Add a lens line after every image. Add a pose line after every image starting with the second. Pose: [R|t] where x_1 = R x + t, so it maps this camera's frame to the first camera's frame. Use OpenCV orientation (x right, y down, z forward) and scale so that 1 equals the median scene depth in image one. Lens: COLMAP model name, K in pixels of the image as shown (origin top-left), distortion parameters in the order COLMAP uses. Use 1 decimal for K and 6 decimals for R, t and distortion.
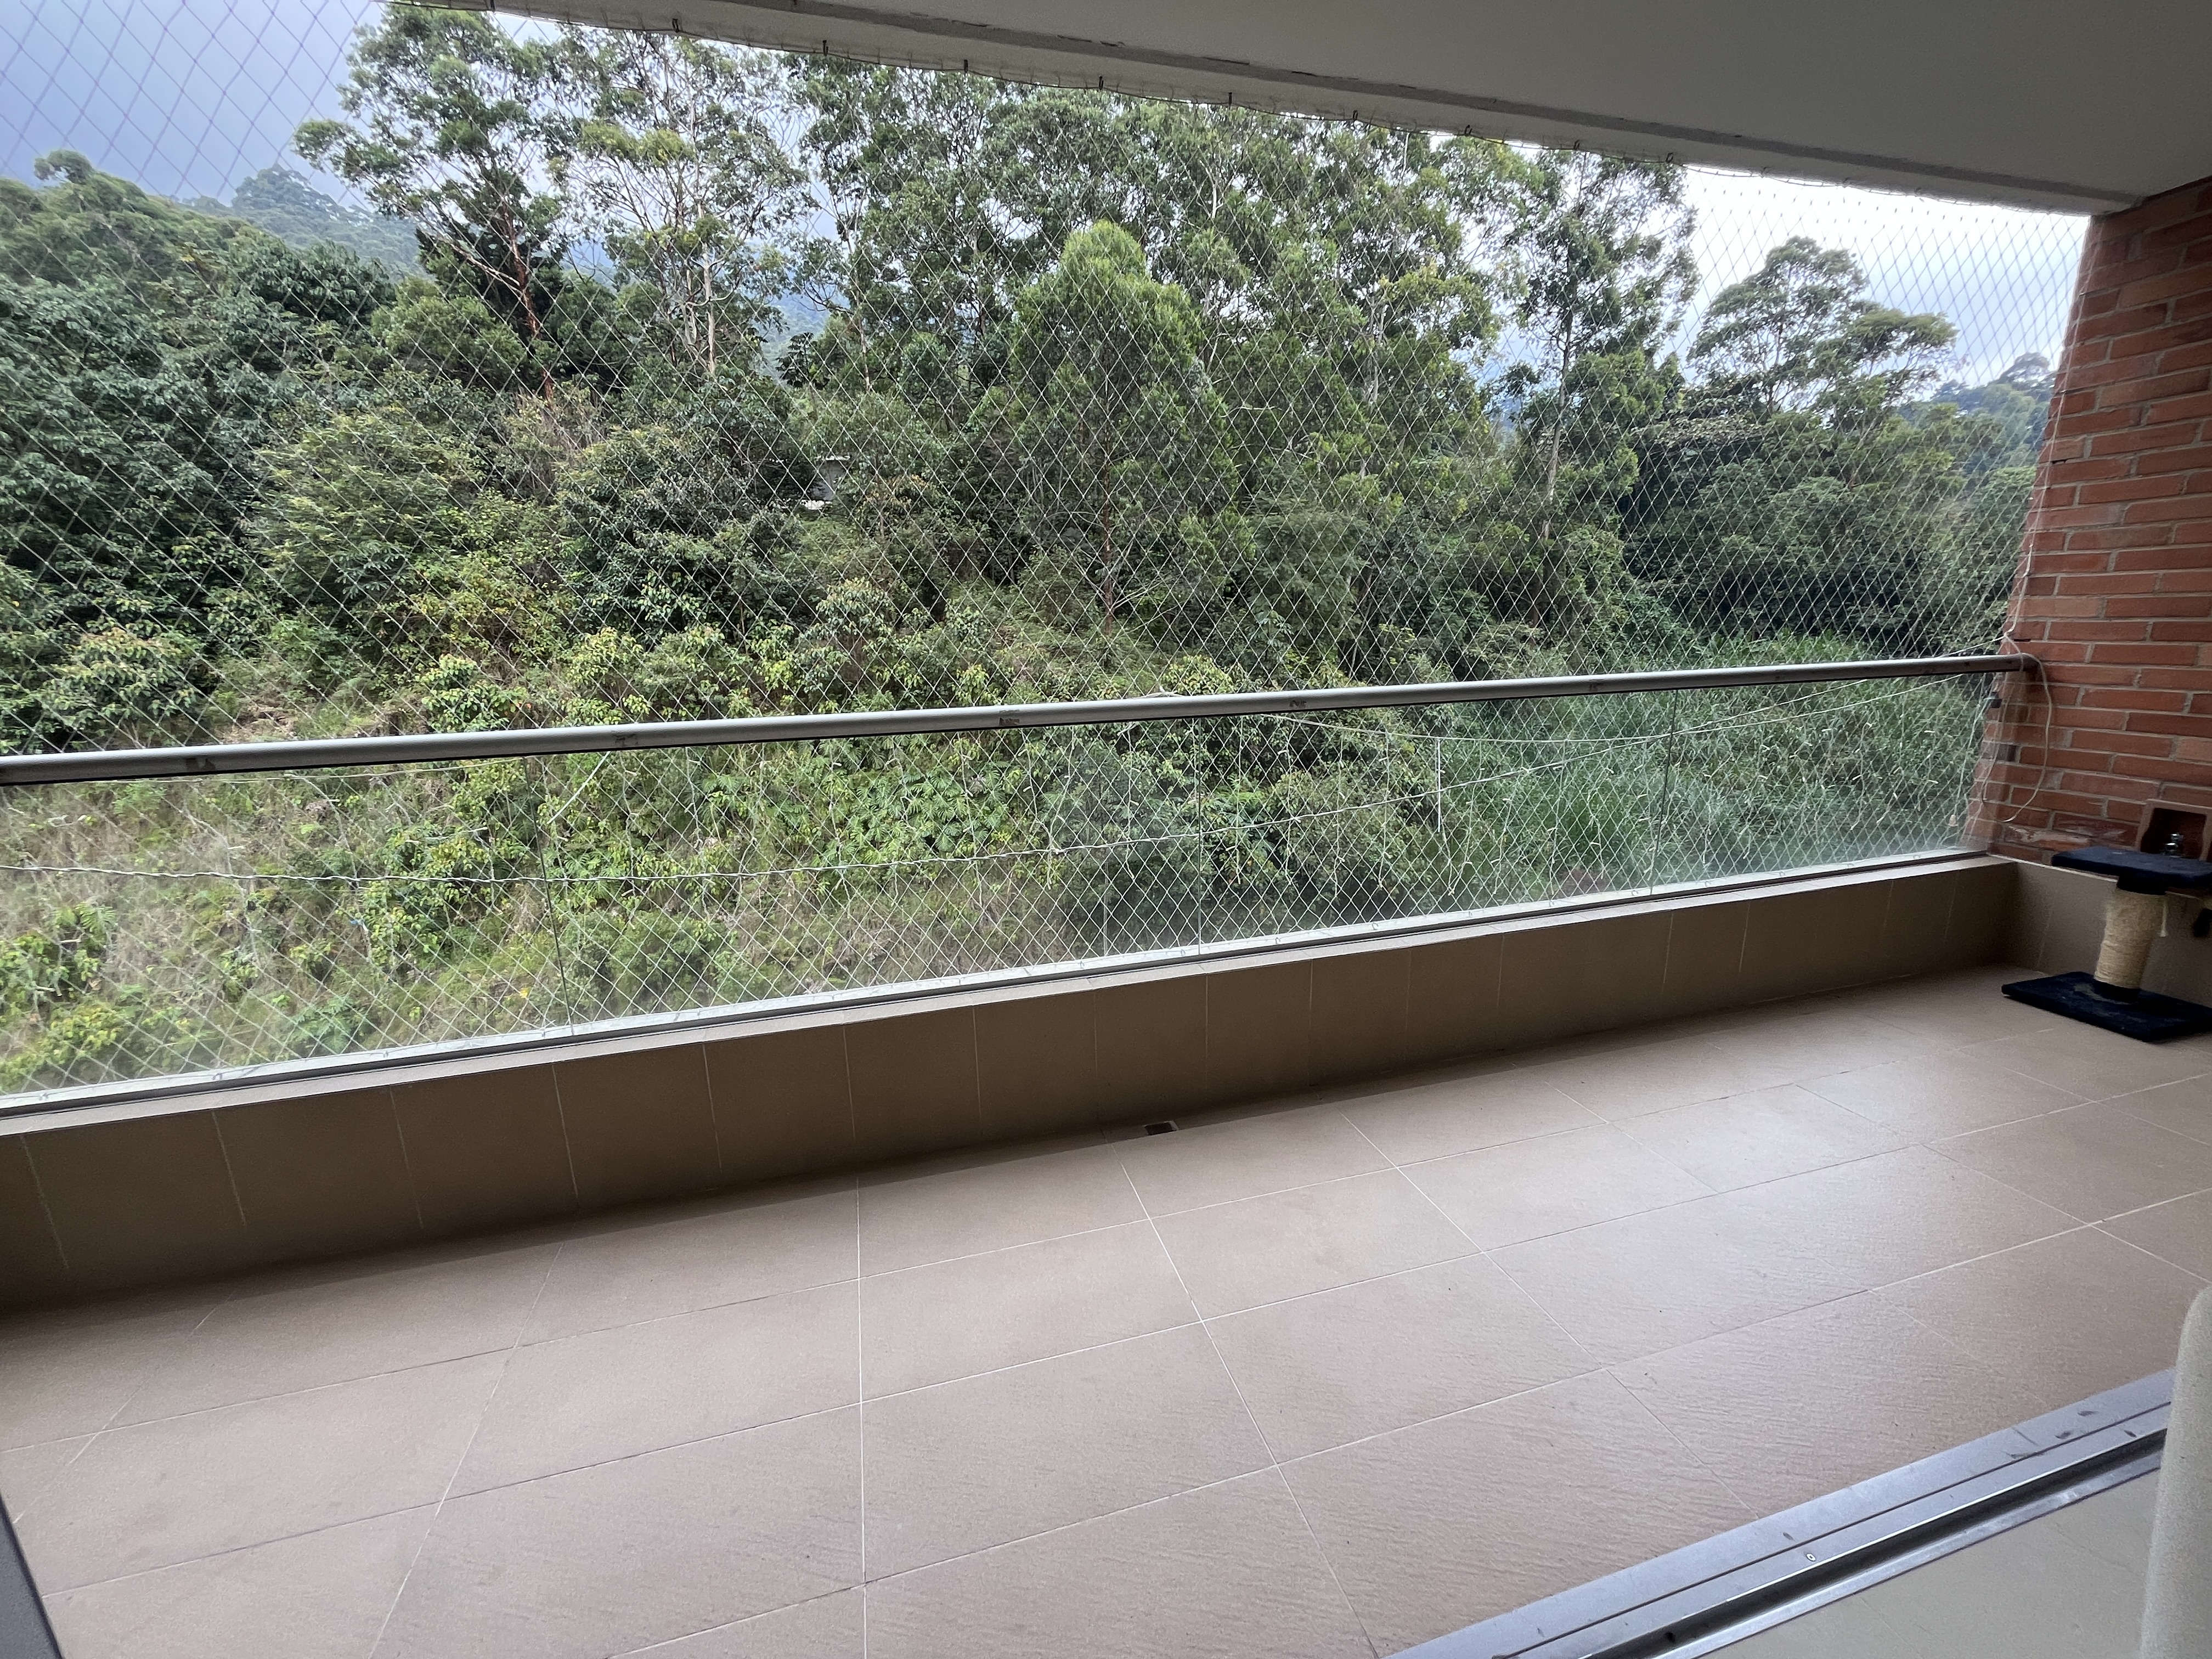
lens RADIAL K [[892.3, 0, 1104.7], [0, 892.3, 826.5], [0, 0, 1]] dist [-0.003846, -0.000364]
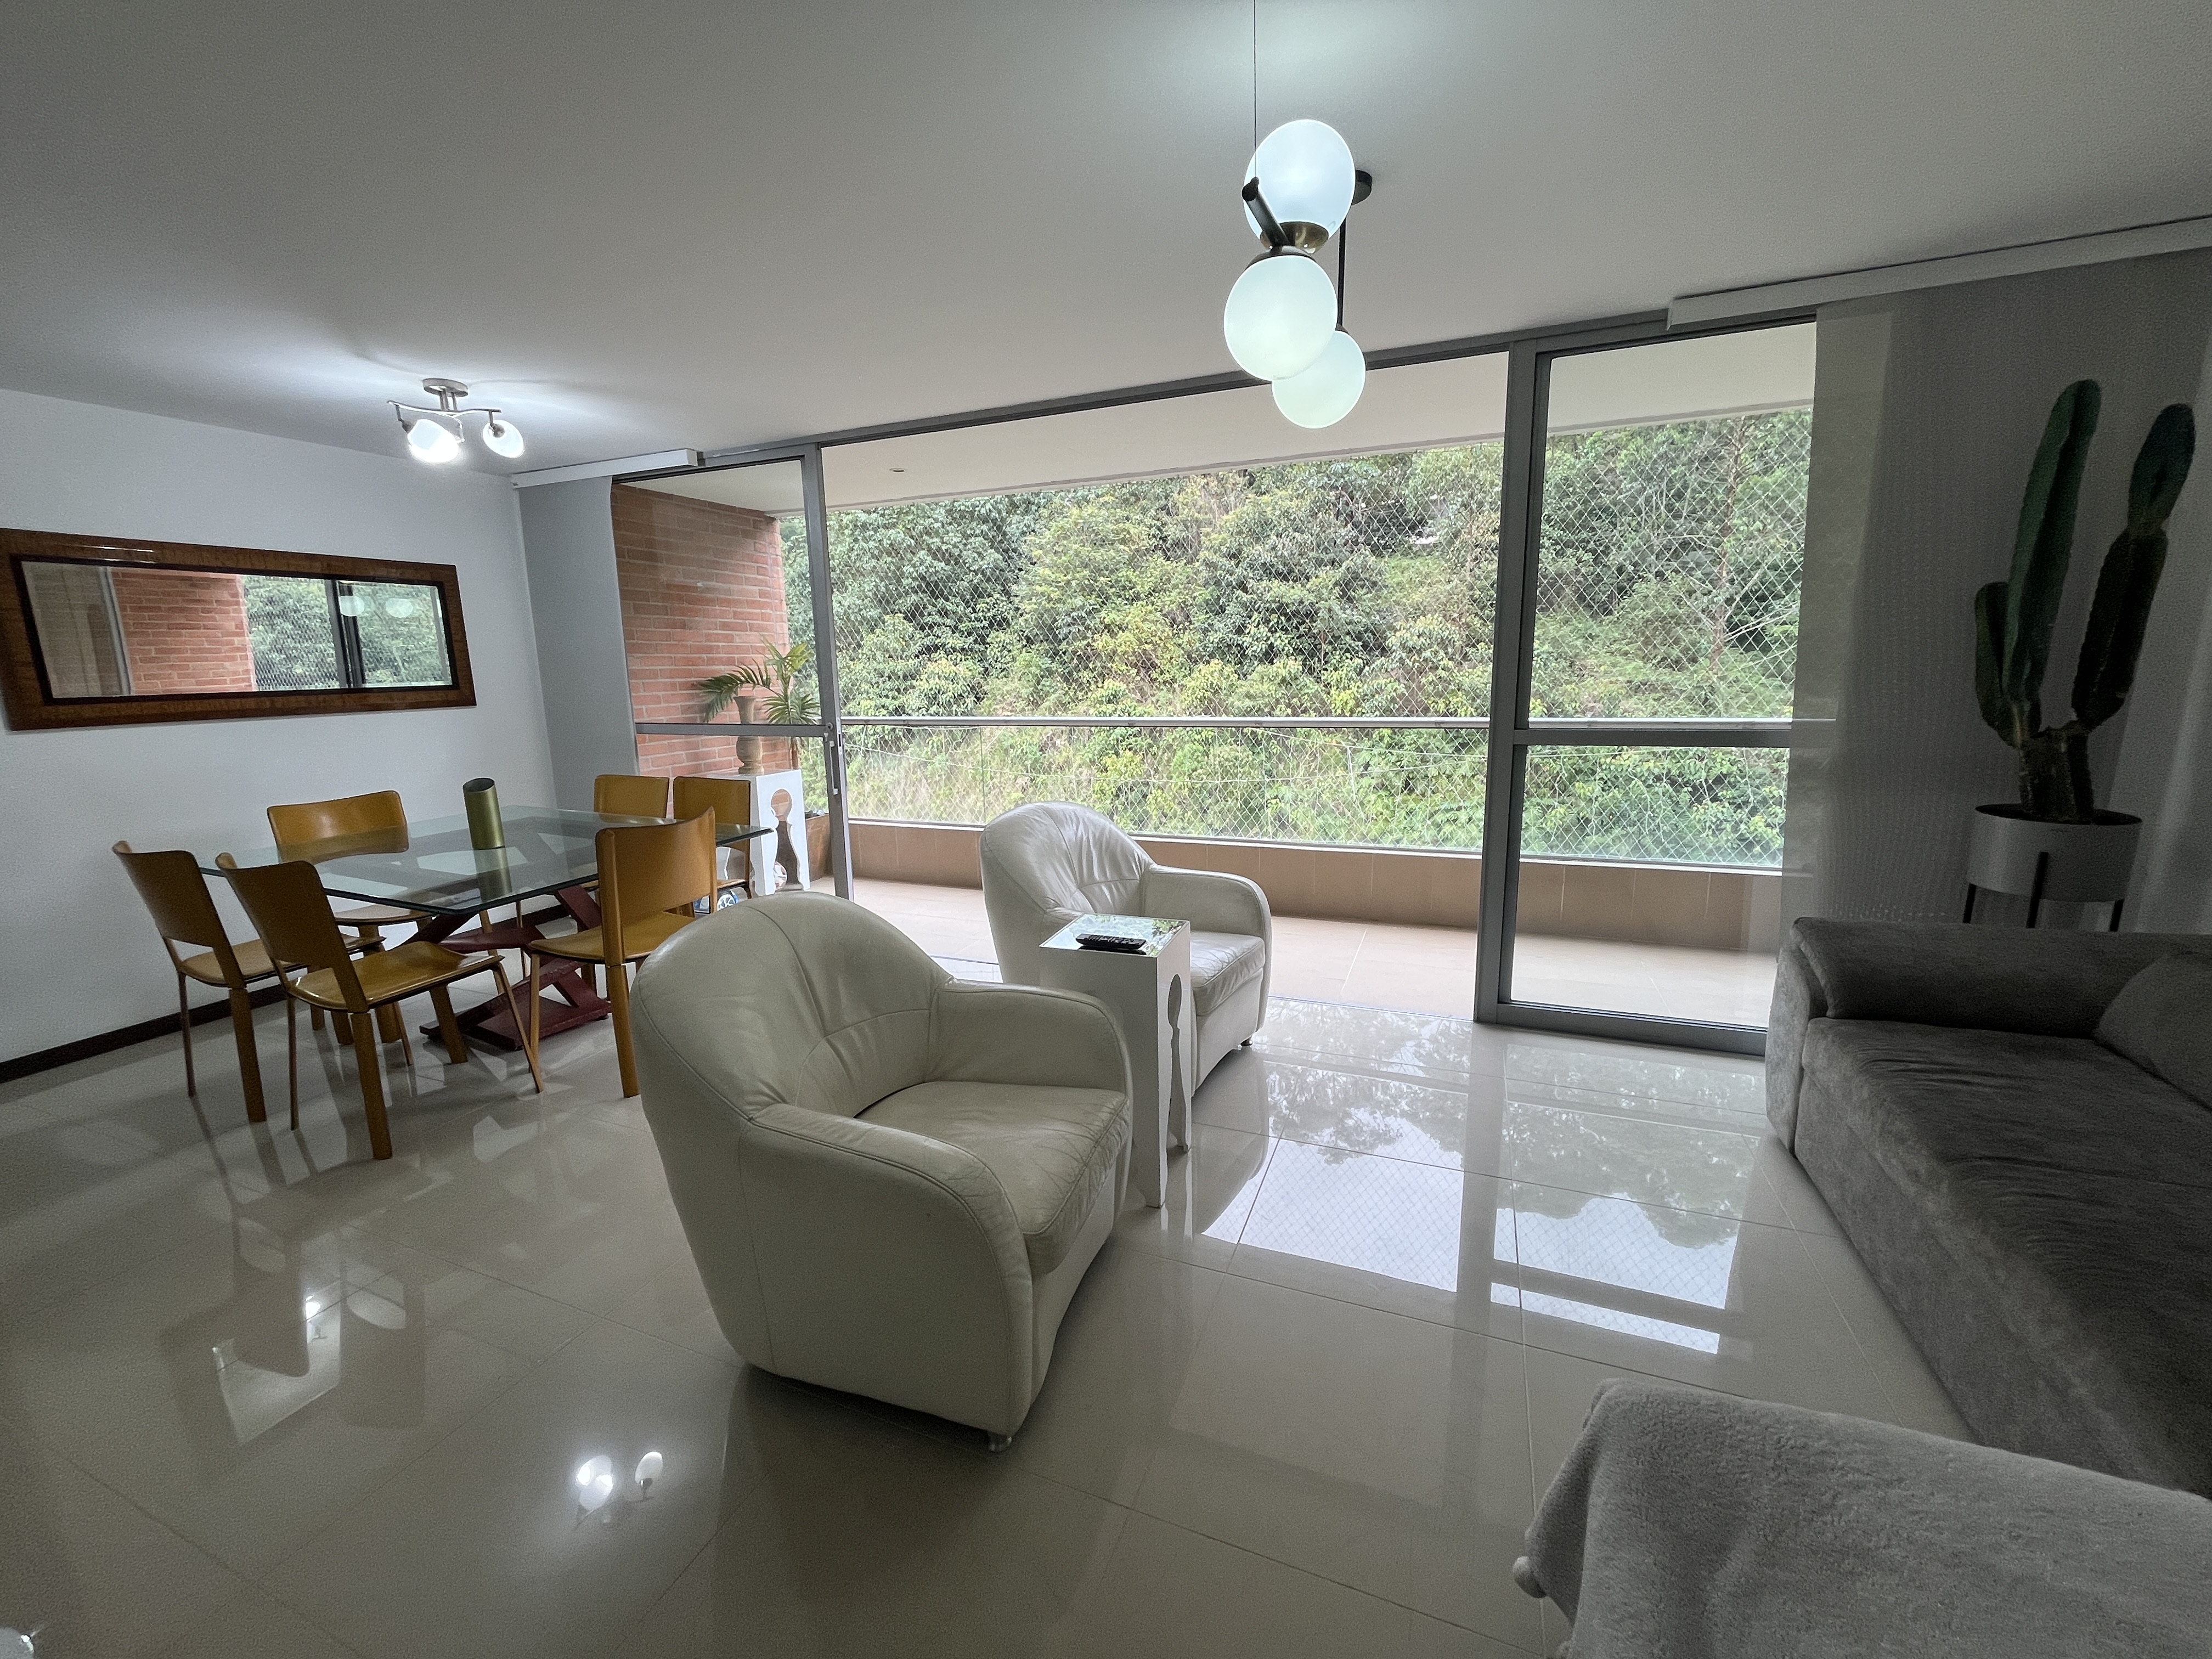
lens RADIAL K [[892.3, 0, 1096.9], [0, 892.3, 826.5], [0, 0, 1]] dist [-0.003846, -0.000364]
pose [[0.785694, 0.118636, -0.607133, 0.089885], [-0.138870, 0.990215, 0.013780, 0.011740], [0.602827, 0.073486, 0.794481, -0.066895]]
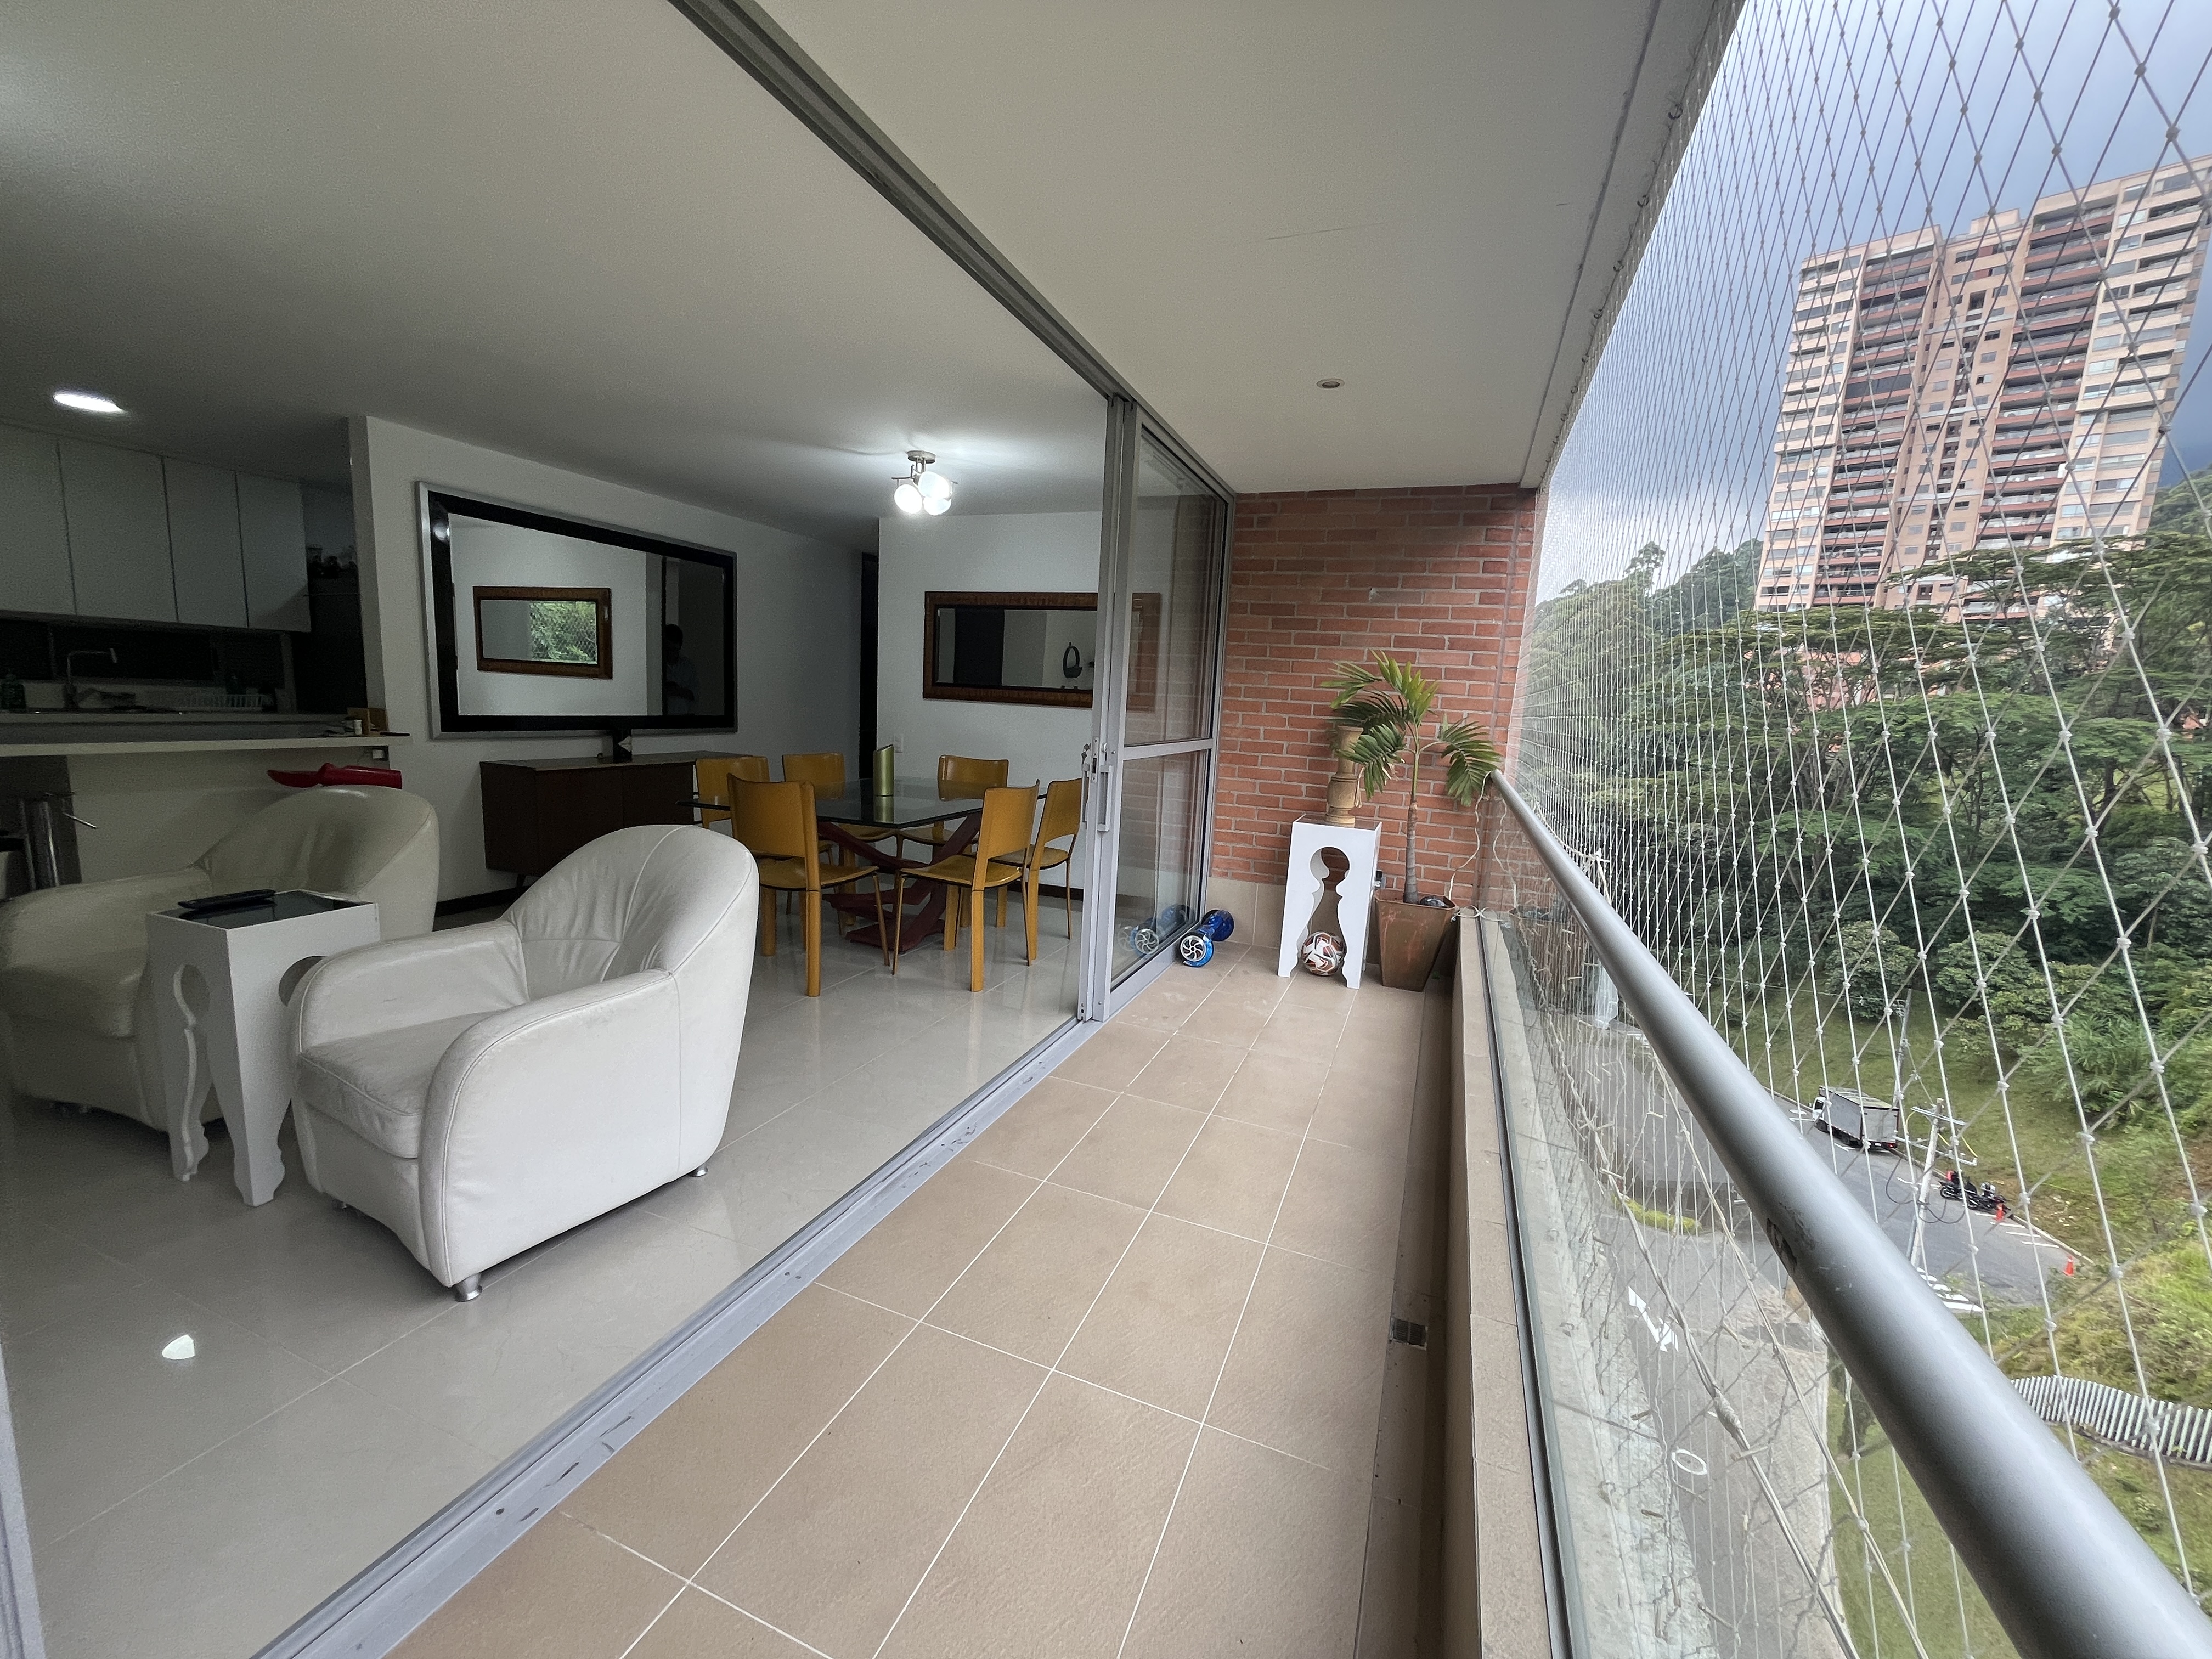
lens RADIAL K [[892.3, 0, 1103.9], [0, 892.3, 833.5], [0, 0, 1]] dist [-0.003846, -0.000364]
pose [[-0.600129, 0.115420, -0.791533, -0.103268], [-0.218348, 0.928318, 0.300914, -0.196347], [0.769526, 0.353417, -0.531909, 0.888798]]
